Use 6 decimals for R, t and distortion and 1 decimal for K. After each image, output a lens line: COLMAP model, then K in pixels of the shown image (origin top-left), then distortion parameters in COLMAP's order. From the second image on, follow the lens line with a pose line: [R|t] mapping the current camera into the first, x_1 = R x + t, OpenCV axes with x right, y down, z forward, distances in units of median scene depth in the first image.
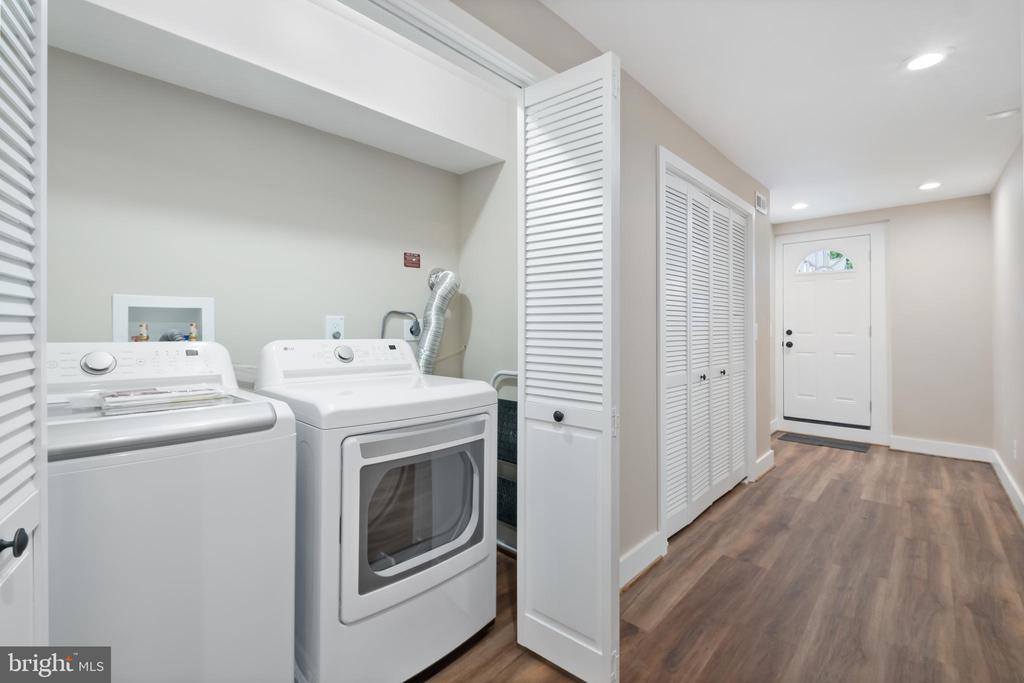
lens RADIAL K [[451.9, 0, 517.4], [0, 451.9, 317.3], [0, 0, 1]] dist [0.002220, -0.001100]
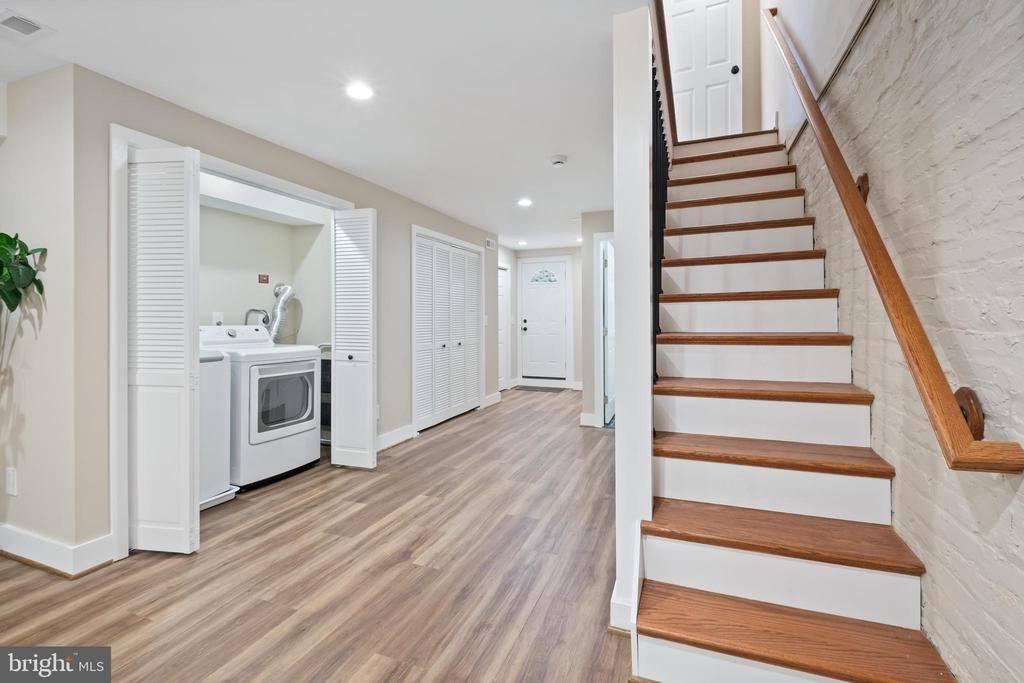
lens RADIAL K [[451.9, 0, 517.4], [0, 451.9, 317.3], [0, 0, 1]] dist [0.002220, -0.001100]
pose [[0.928254, -0.002635, 0.371936, 0.016328], [-0.005127, 0.999789, 0.019879, -0.022689], [-0.371910, -0.020360, 0.928045, -0.940519]]
